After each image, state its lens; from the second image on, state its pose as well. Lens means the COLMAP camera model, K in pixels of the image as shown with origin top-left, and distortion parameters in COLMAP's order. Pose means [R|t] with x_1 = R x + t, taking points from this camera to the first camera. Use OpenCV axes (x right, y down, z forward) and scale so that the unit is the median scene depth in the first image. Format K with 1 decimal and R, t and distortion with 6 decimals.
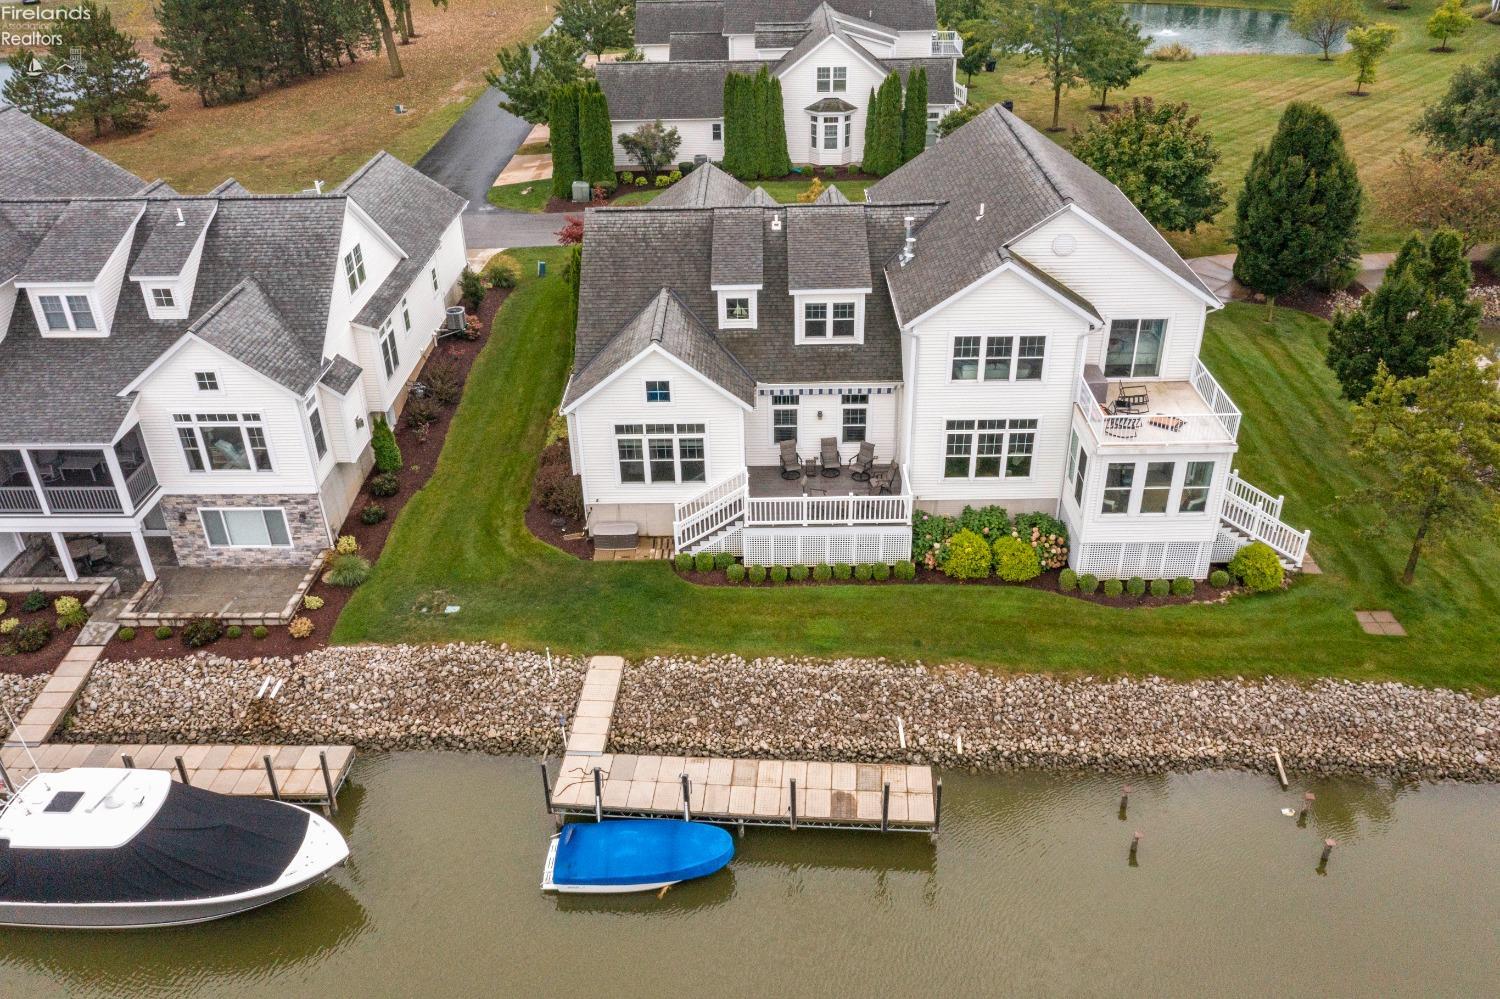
lens RADIAL K [[1183.2, 0, 744.5], [0, 1183.2, 502.0], [0, 0, 1]] dist [-0.007717, 0.008571]
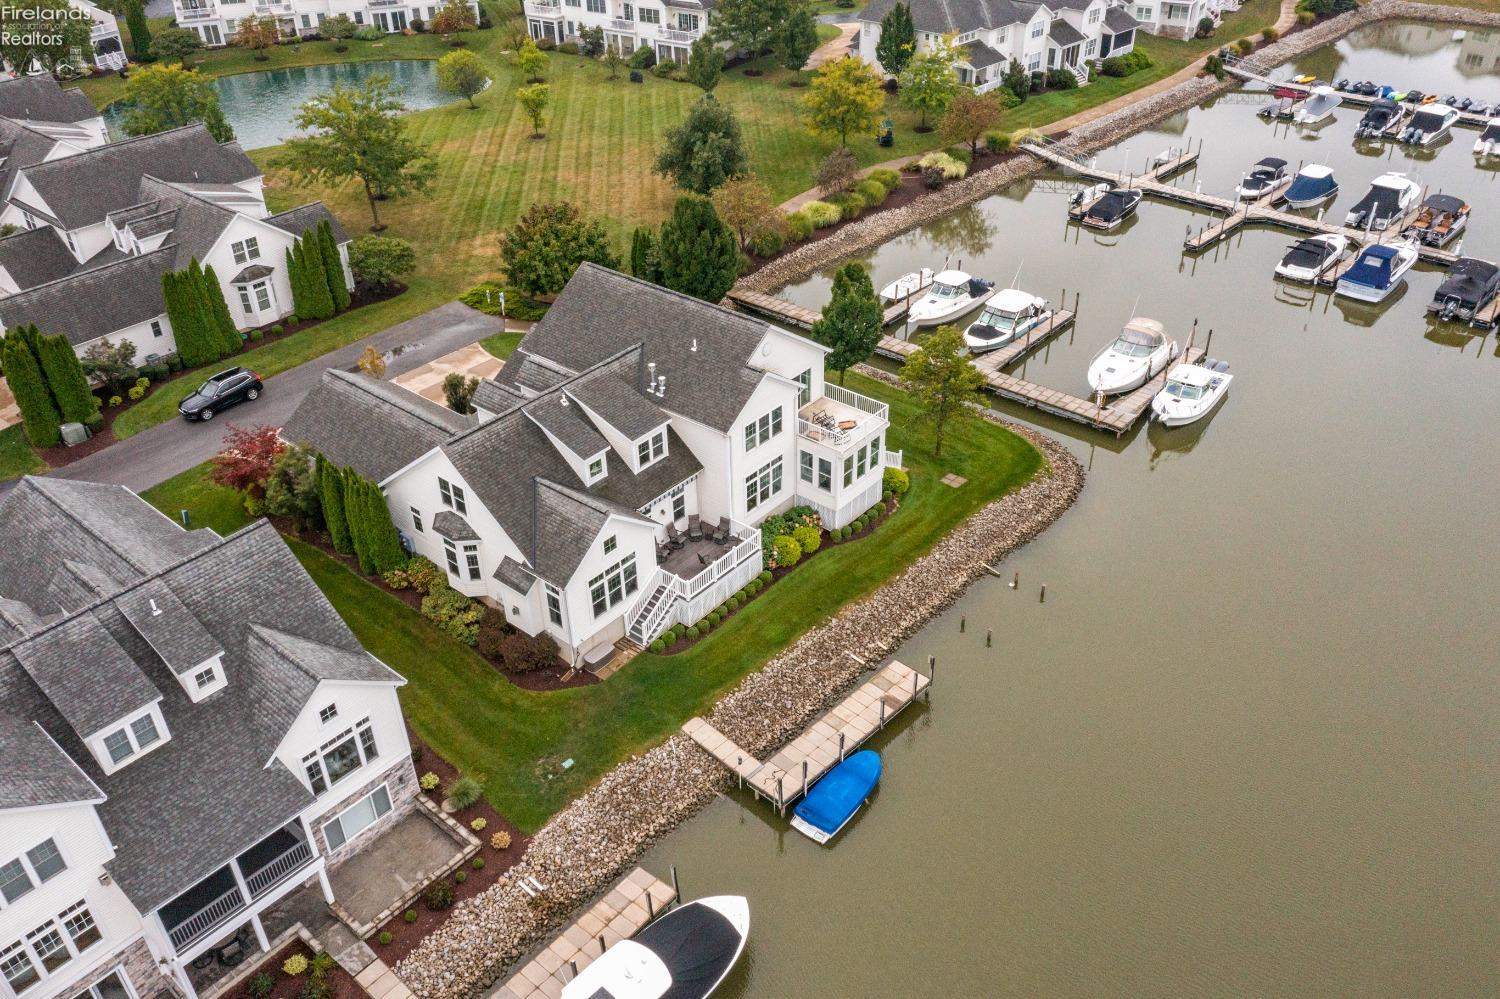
lens RADIAL K [[1169.8, 0, 750.0], [0, 1169.8, 506.3], [0, 0, 1]] dist [-0.010308, 0.000871]
pose [[0.631045, -0.424549, 0.649262, -0.835784], [0.400862, 0.895008, 0.195626, -0.334240], [-0.664147, 0.136816, 0.734976, -0.120493]]
